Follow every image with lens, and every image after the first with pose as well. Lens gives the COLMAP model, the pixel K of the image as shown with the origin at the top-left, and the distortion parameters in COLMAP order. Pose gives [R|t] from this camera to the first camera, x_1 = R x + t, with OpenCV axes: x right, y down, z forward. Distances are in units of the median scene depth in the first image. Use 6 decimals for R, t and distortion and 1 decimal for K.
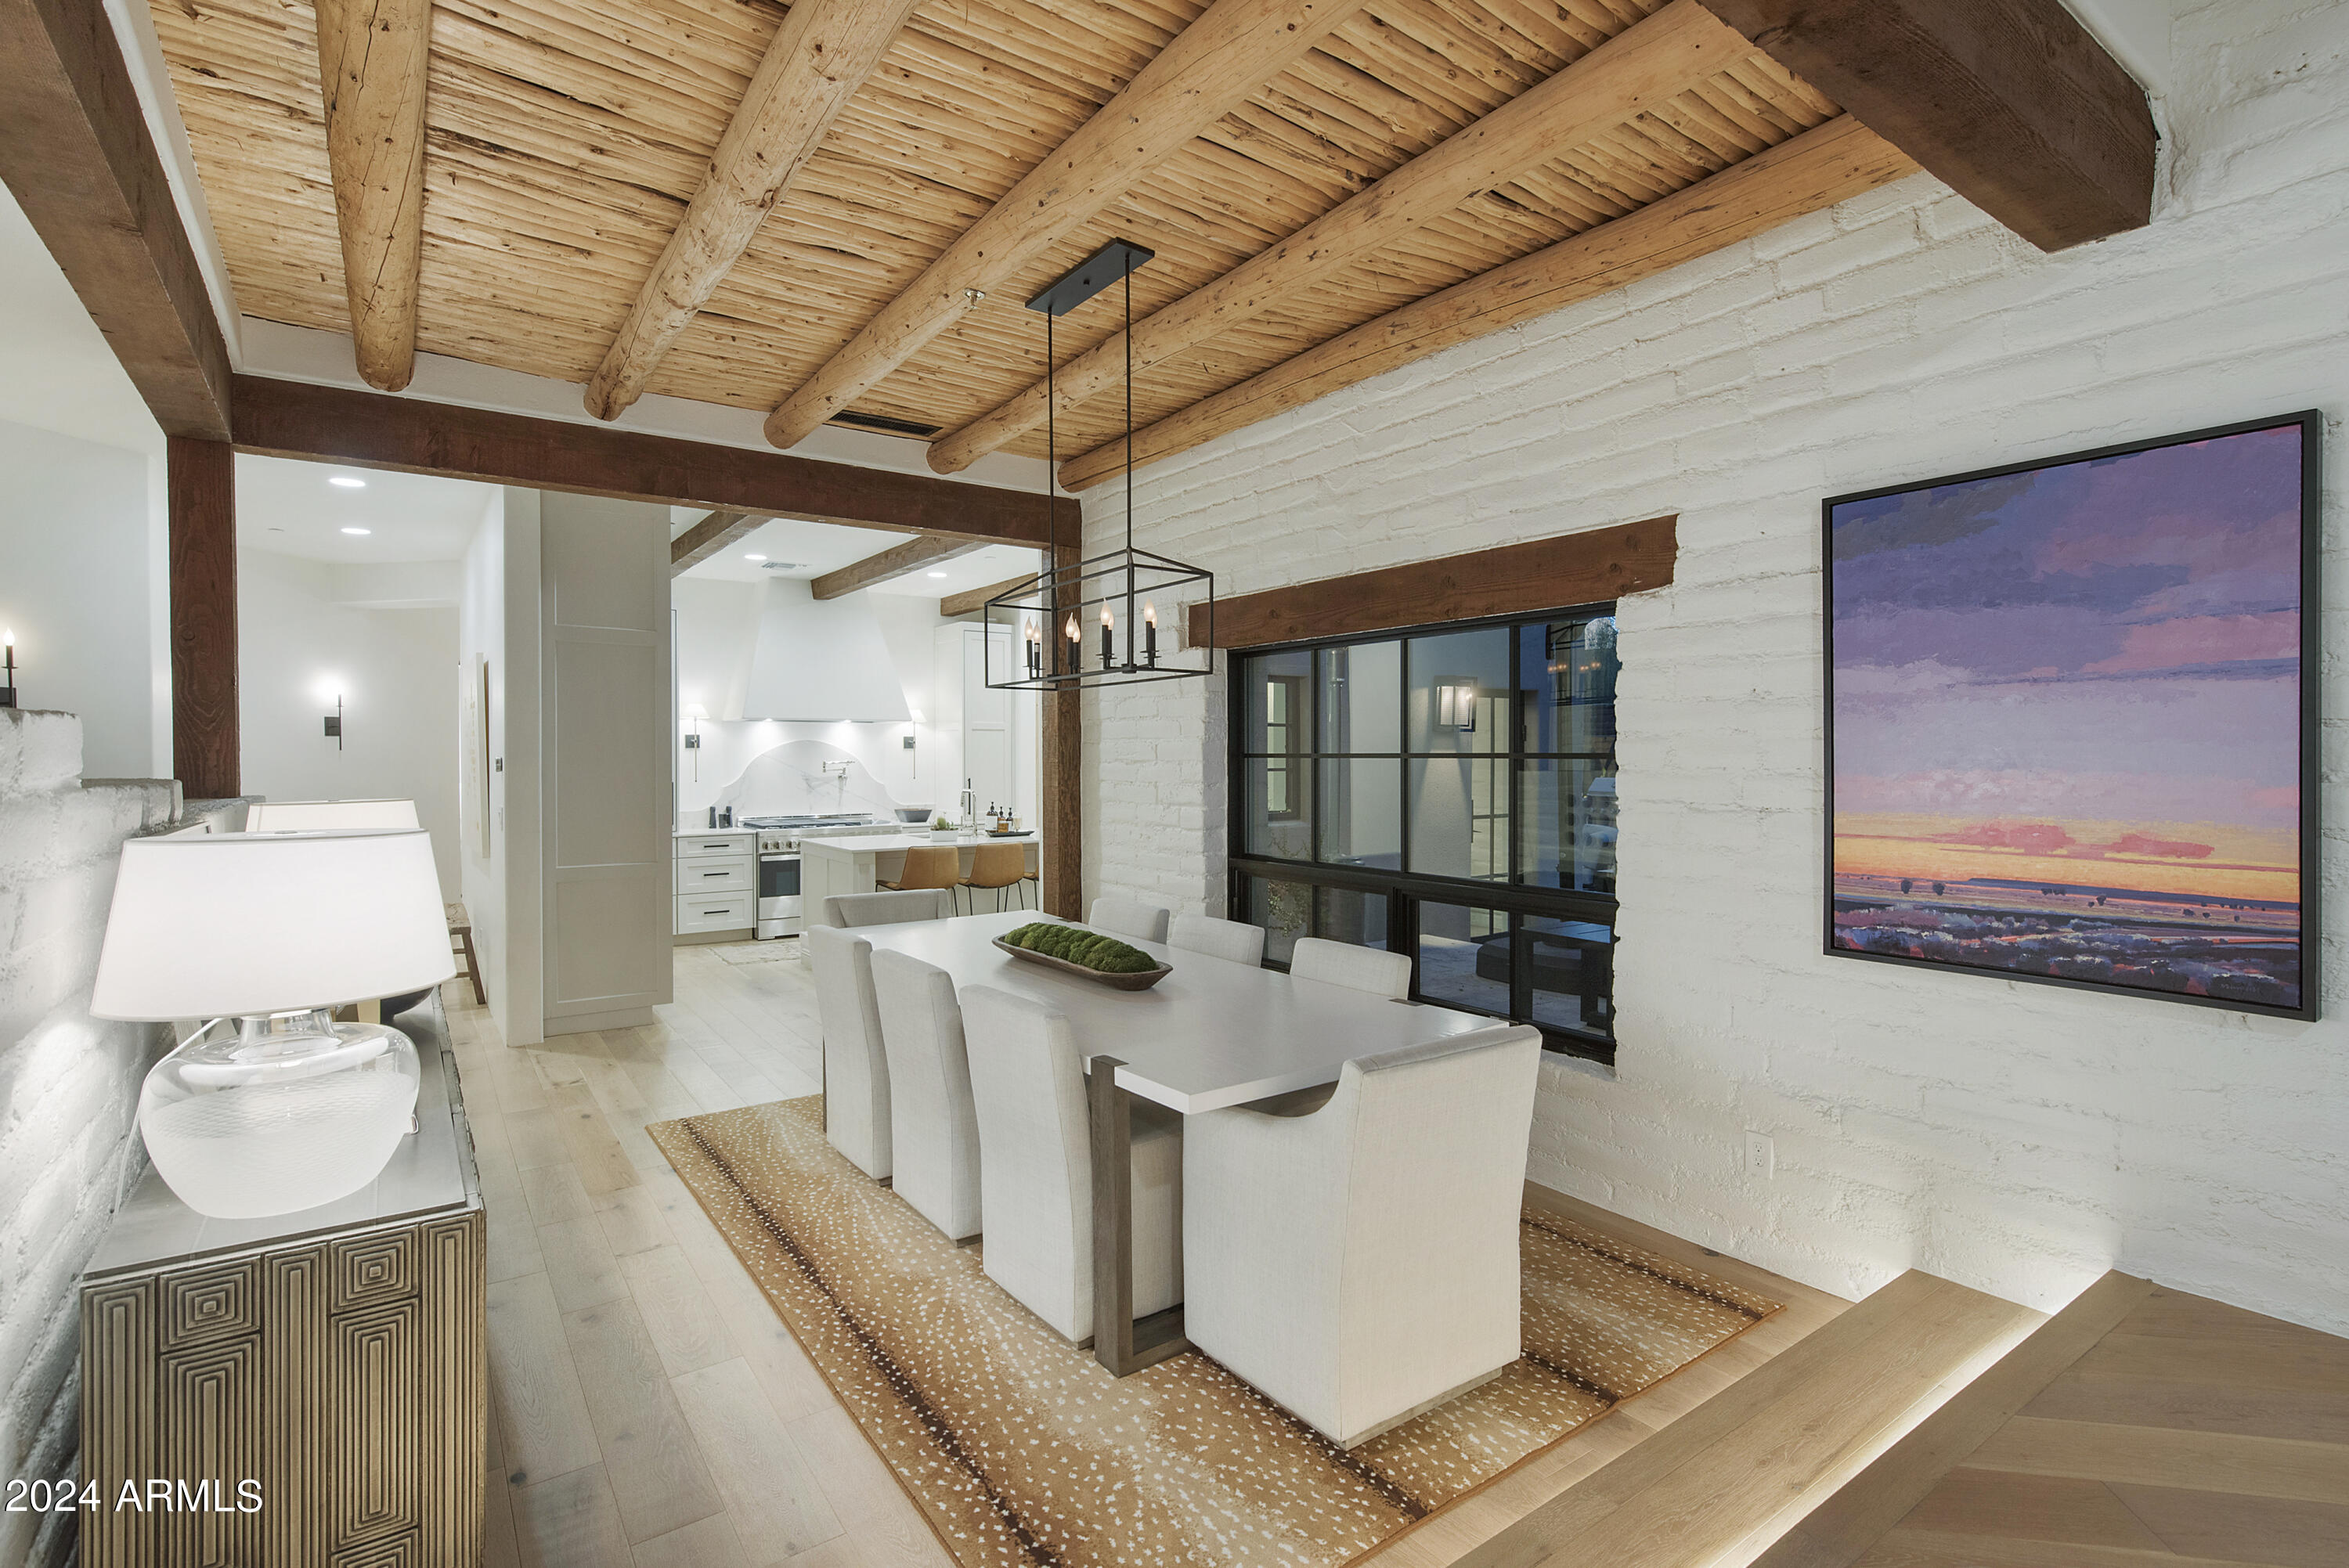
lens RADIAL K [[1108.1, 0, 1177.6], [0, 1108.1, 755.3], [0, 0, 1]] dist [-0.002480, -0.000377]
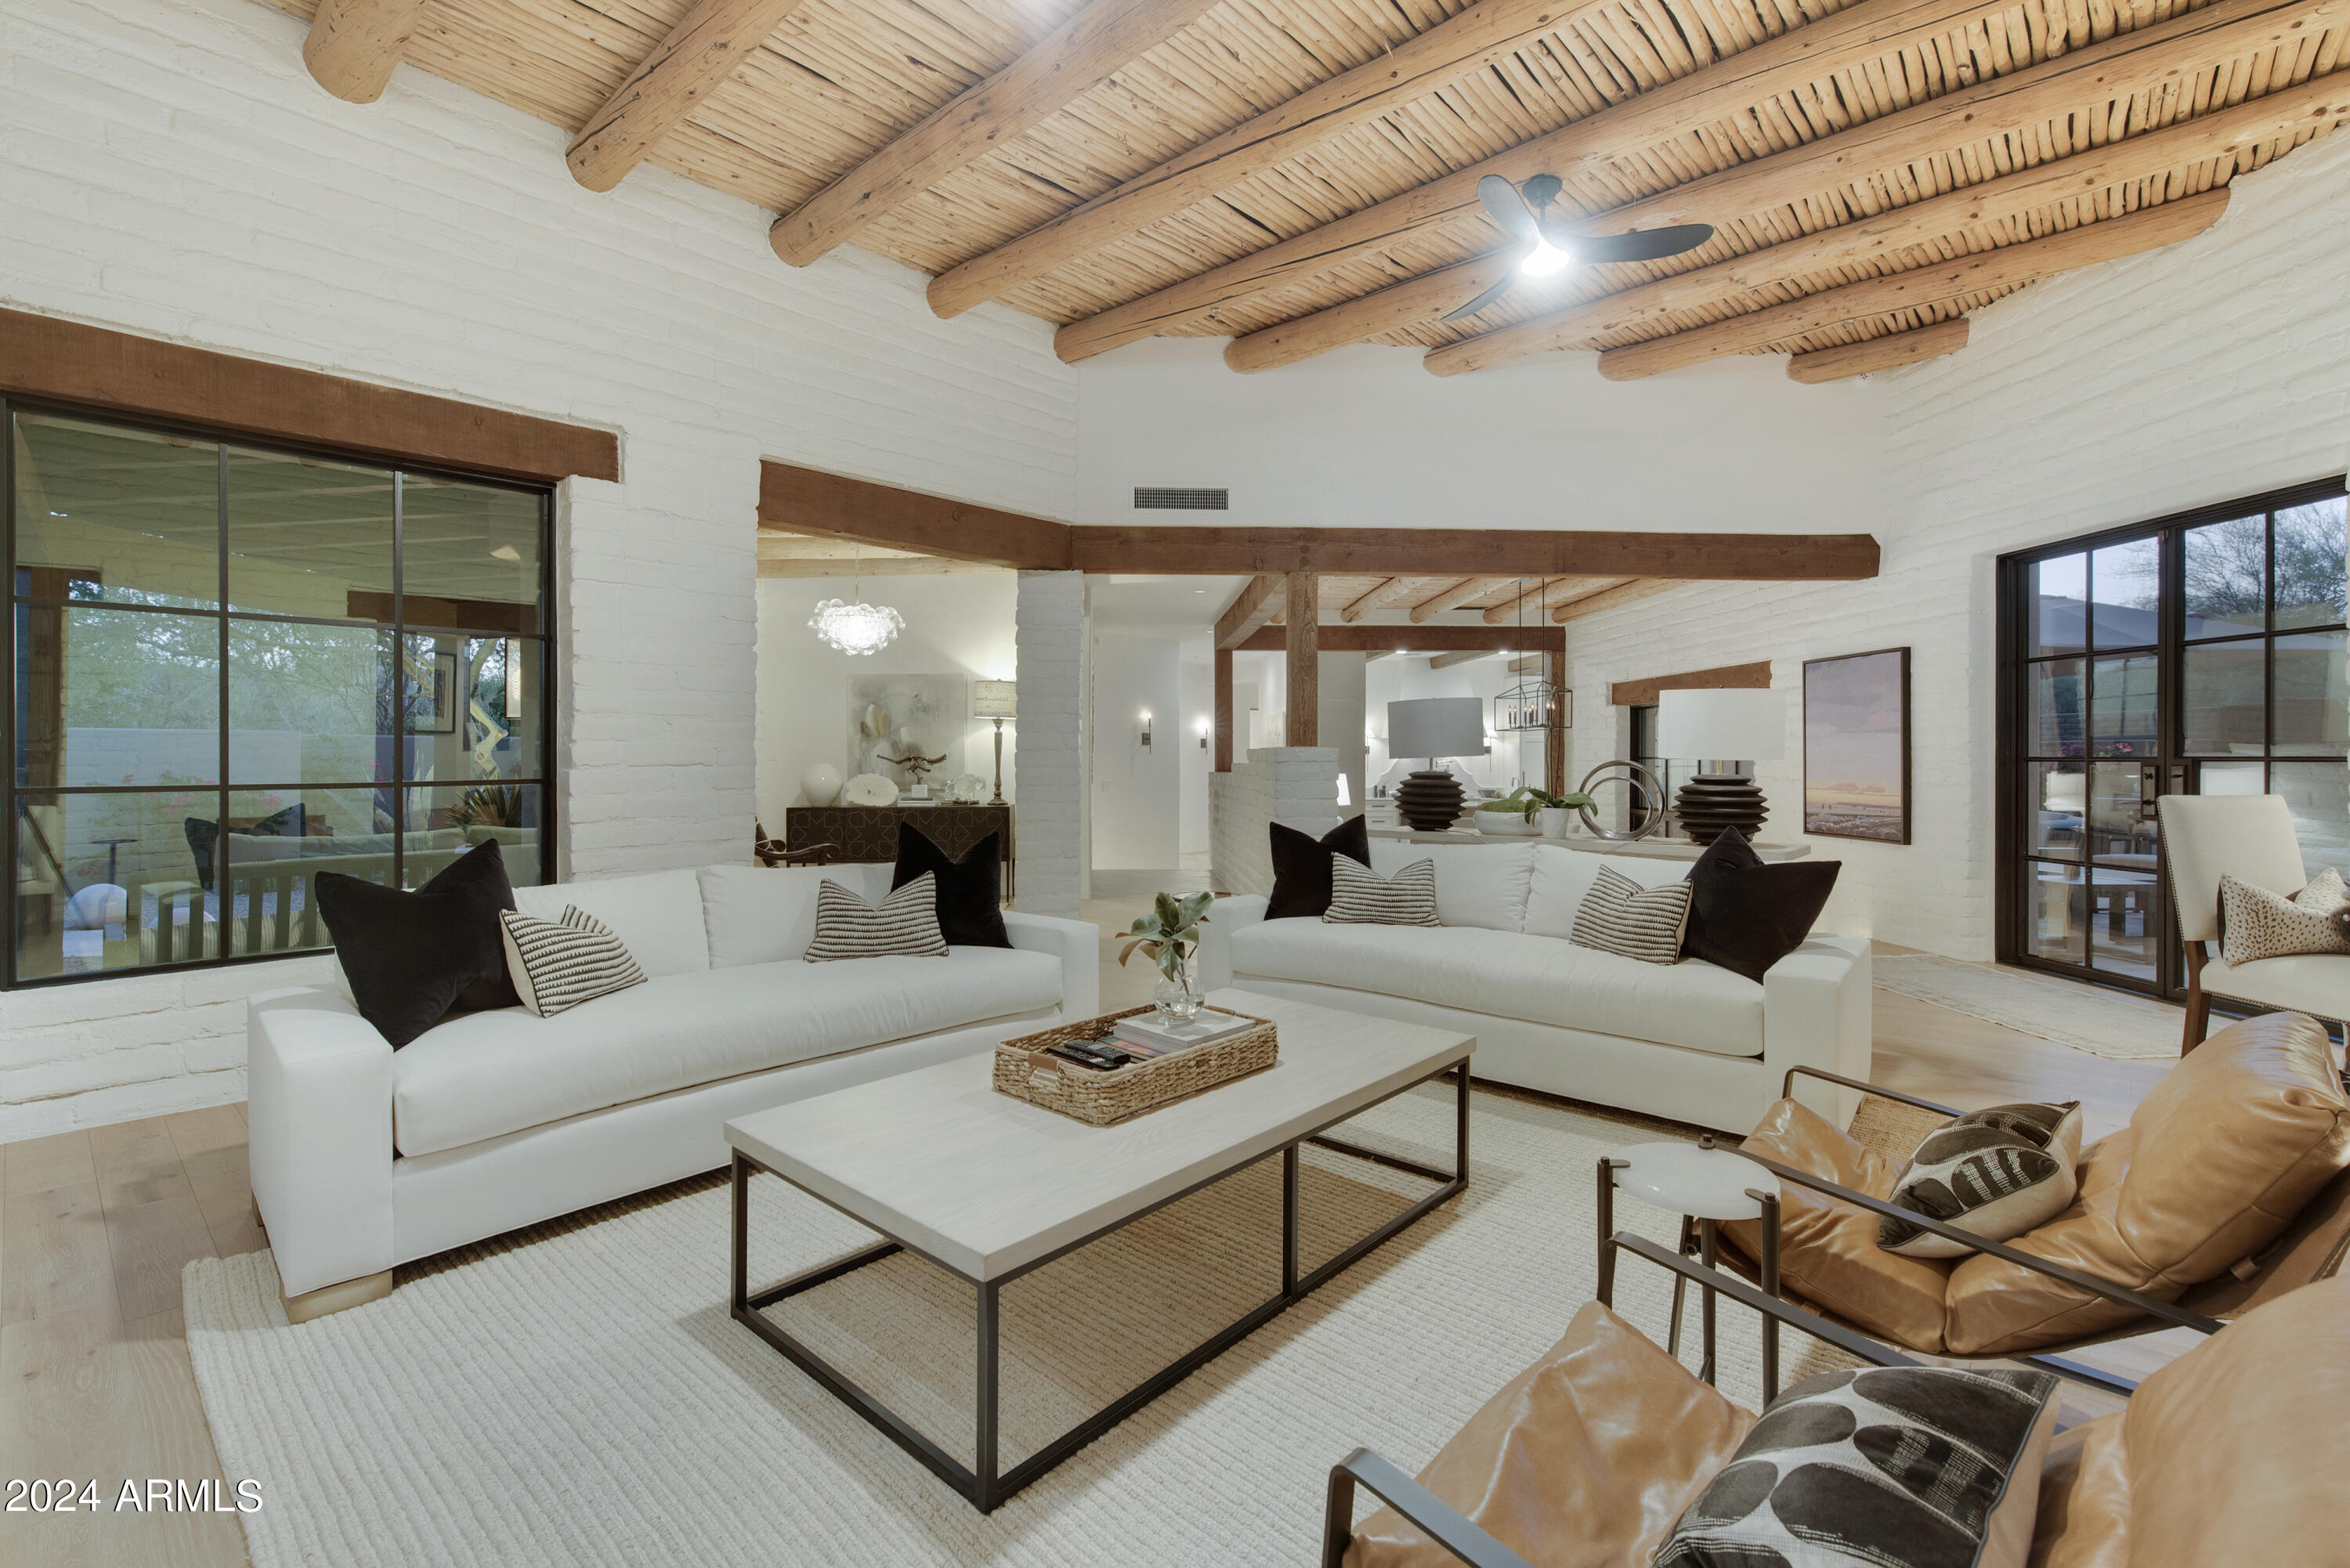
lens RADIAL K [[1026.6, 0, 1169.2], [0, 1026.6, 767.3], [0, 0, 1]] dist [0.000847, -0.000364]
pose [[0.841863, 0.008814, -0.539619, 0.576471], [-0.003713, 0.999938, 0.010540, 0.001450], [0.539678, -0.006869, 0.841843, -1.707885]]
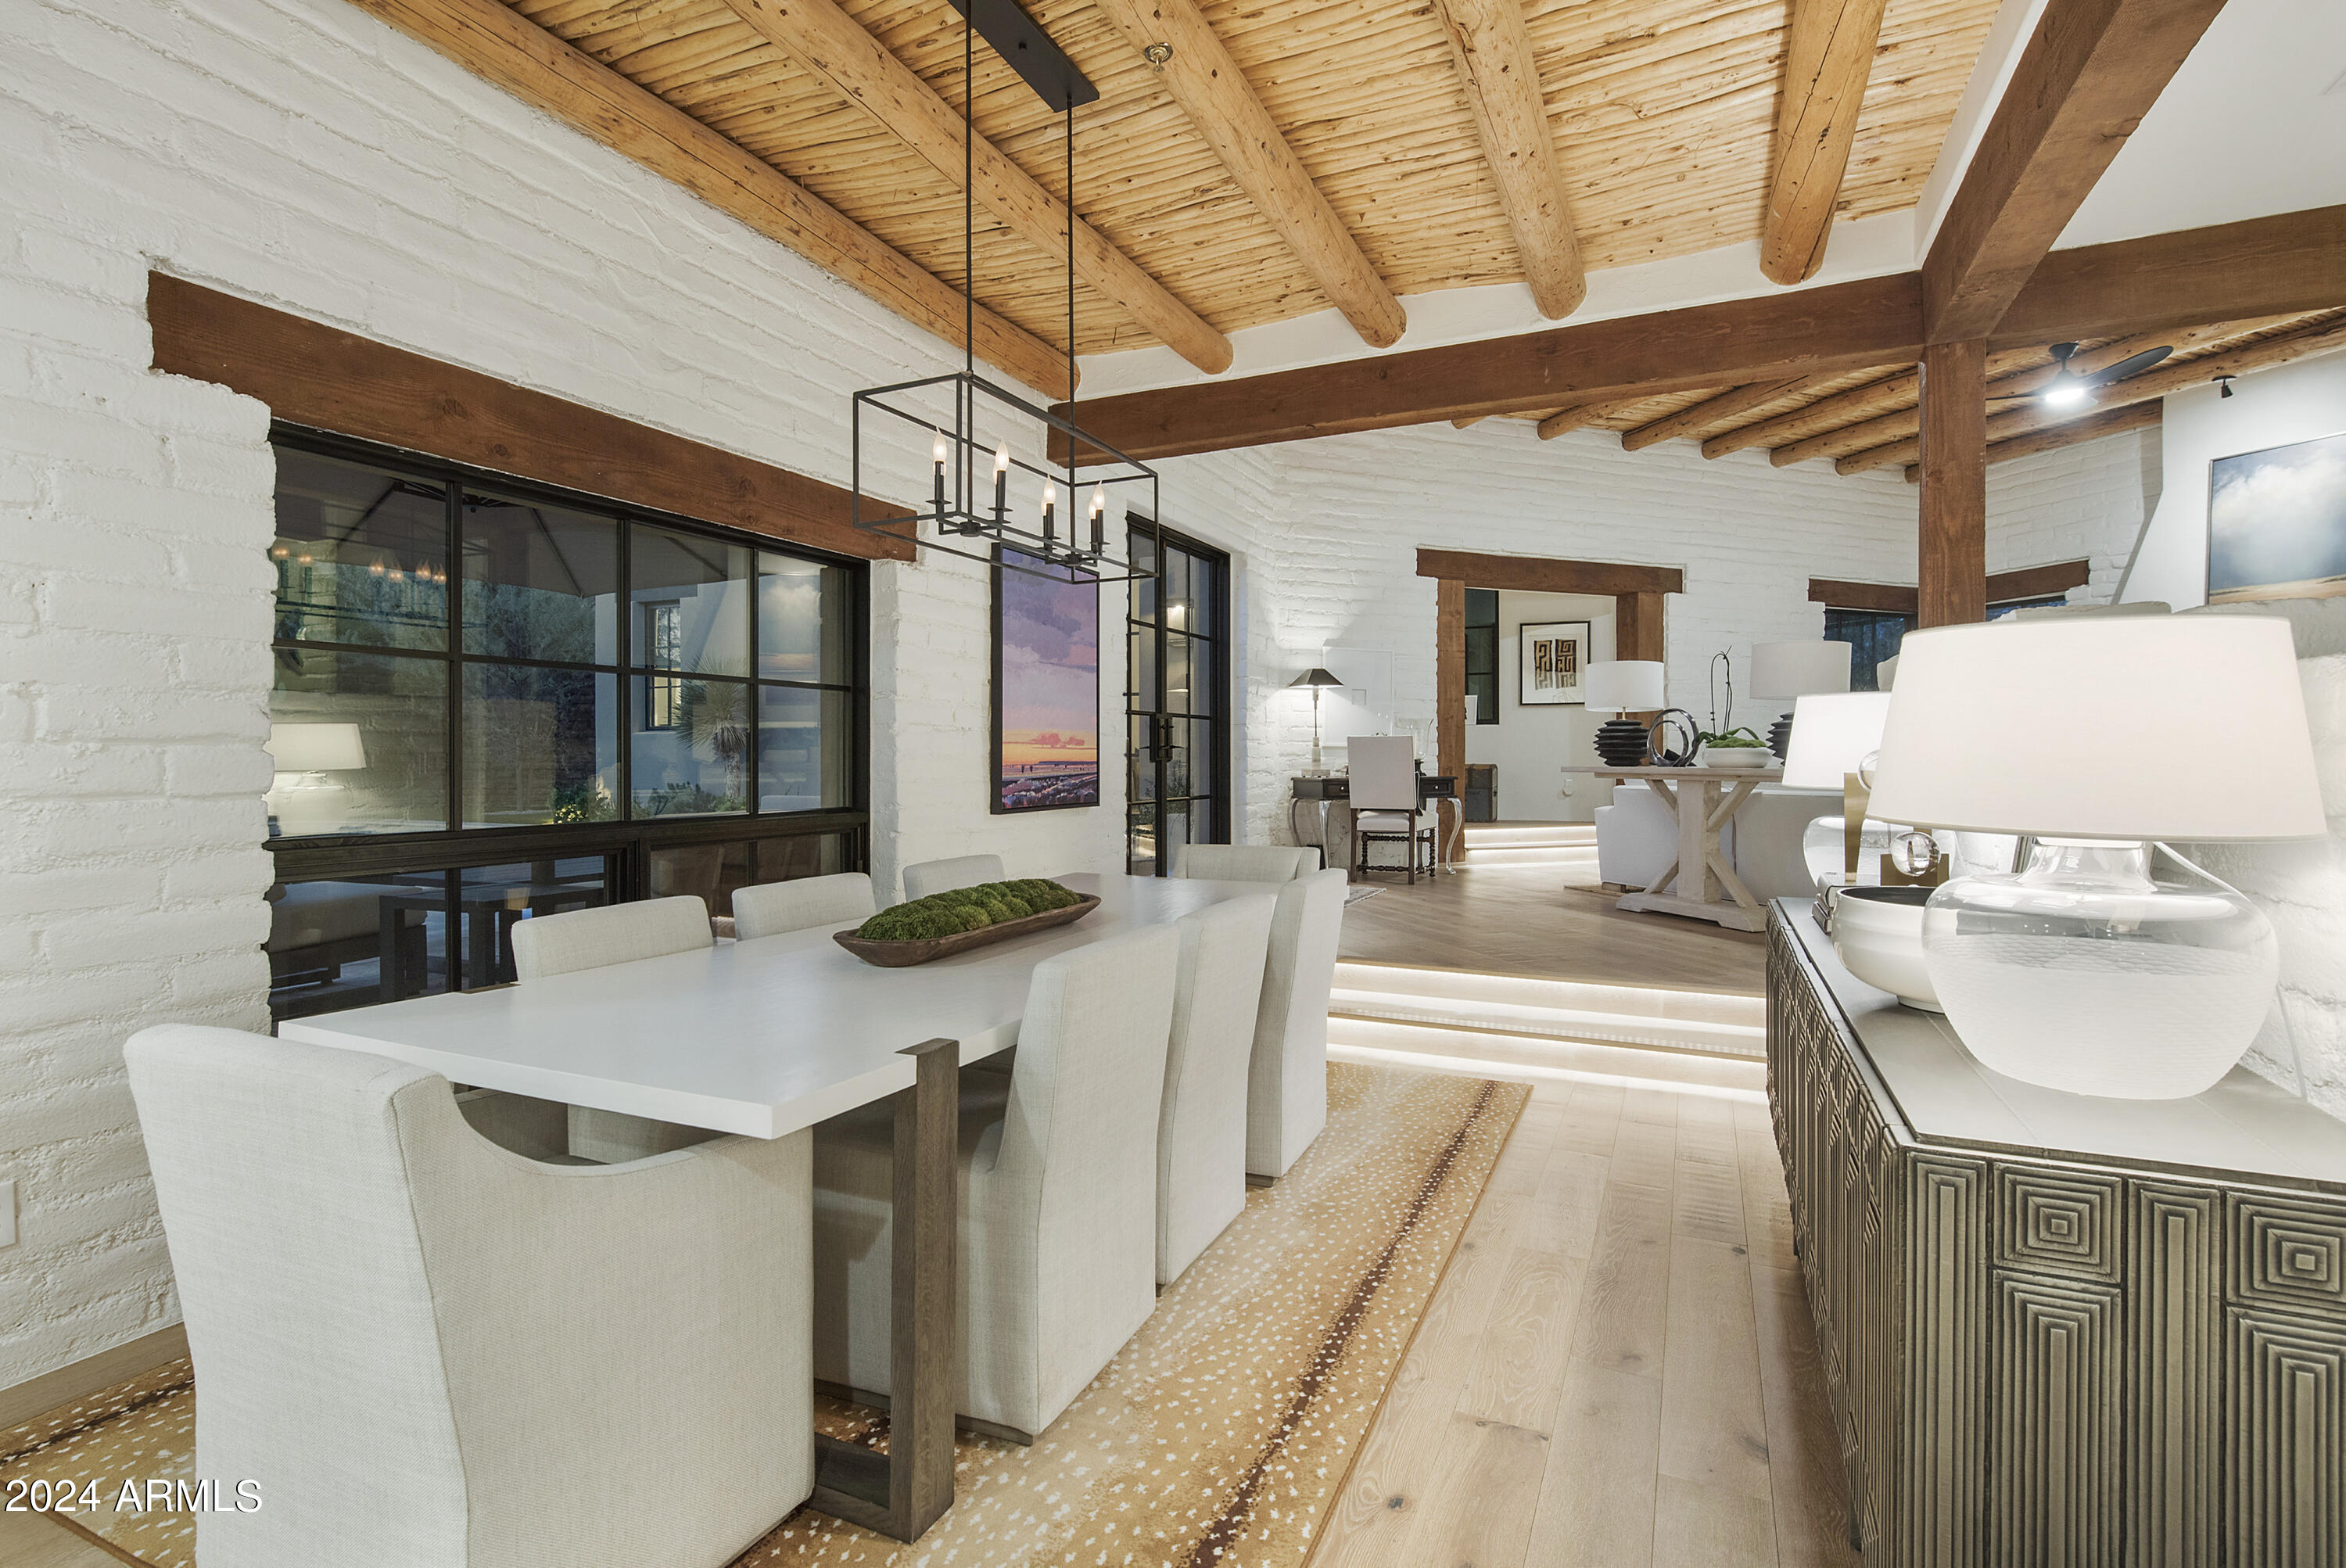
lens RADIAL K [[1131.8, 0, 1172.6], [0, 1131.8, 750.8], [0, 0, 1]] dist [0.005005, 0.000801]
pose [[-0.497619, 0.005697, 0.867377, -0.939031], [0.001101, 0.999982, -0.005936, 0.086125], [-0.867395, -0.001999, -0.497616, 1.481961]]
